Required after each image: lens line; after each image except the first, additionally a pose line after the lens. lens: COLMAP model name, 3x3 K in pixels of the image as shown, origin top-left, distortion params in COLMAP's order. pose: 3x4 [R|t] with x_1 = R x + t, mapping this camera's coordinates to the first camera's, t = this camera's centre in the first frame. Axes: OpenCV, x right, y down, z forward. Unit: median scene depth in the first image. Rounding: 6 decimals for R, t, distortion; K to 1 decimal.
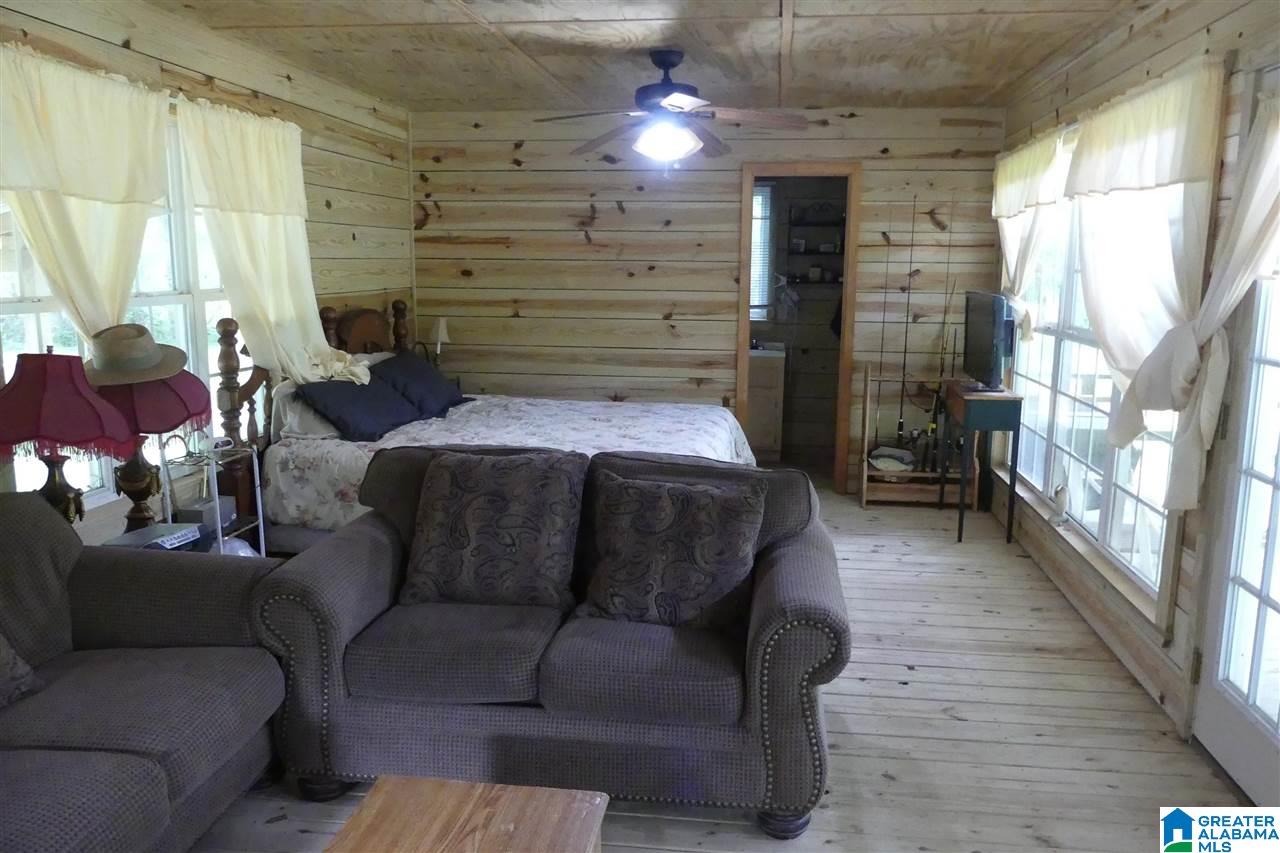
lens RADIAL K [[974.7, 0, 650.8], [0, 974.7, 436.1], [0, 0, 1]] dist [-0.028440, 0.032791]
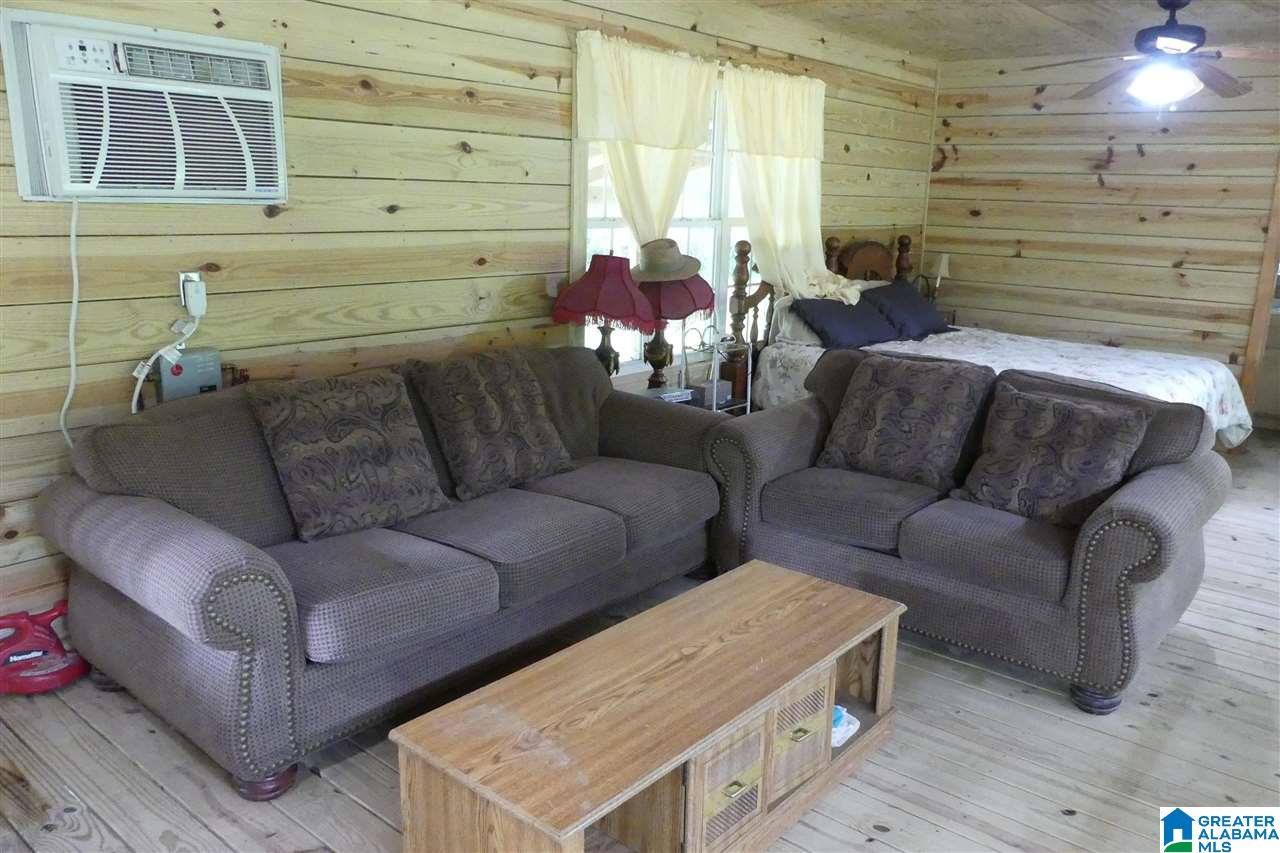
lens RADIAL K [[974.7, 0, 649.1], [0, 974.7, 418.4], [0, 0, 1]] dist [-0.028440, 0.032791]
pose [[0.844490, 0.135345, -0.518187, 0.164478], [-0.115382, 0.990799, 0.070748, 0.036340], [0.522994, 0.000044, 0.852336, -0.158932]]
